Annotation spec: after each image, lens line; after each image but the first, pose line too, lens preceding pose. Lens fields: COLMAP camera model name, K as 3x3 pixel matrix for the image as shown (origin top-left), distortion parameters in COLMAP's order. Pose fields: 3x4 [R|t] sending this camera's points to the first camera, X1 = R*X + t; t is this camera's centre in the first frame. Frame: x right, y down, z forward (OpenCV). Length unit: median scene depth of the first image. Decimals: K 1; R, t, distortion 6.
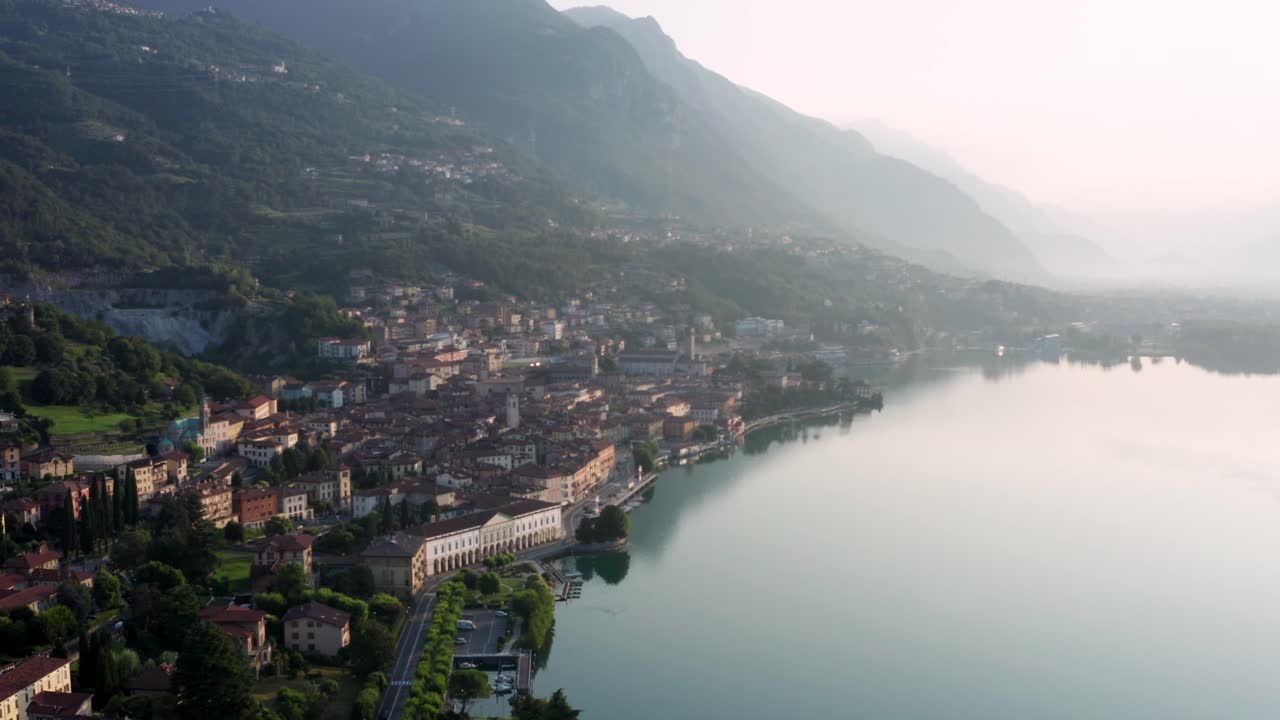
lens RADIAL K [[1572.9, 0, 640.0], [0, 1572.9, 360.0], [0, 0, 1]] dist [-0.134741, -0.284539]
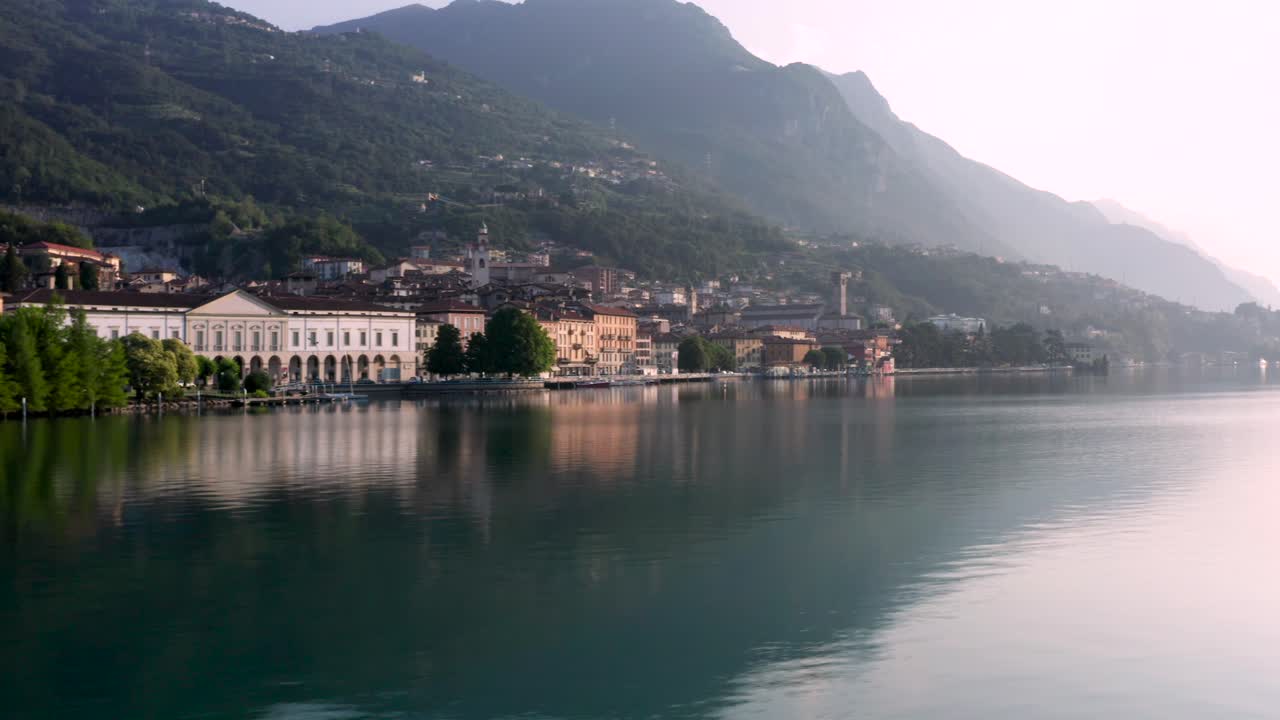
lens RADIAL K [[1572.9, 0, 640.0], [0, 1572.9, 360.0], [0, 0, 1]] dist [-0.134741, -0.284539]
pose [[0.989035, -0.005562, -0.147575, 0.035375], [-0.005372, 0.997274, -0.073595, 0.054932], [0.147582, 0.073581, 0.986309, 0.202062]]
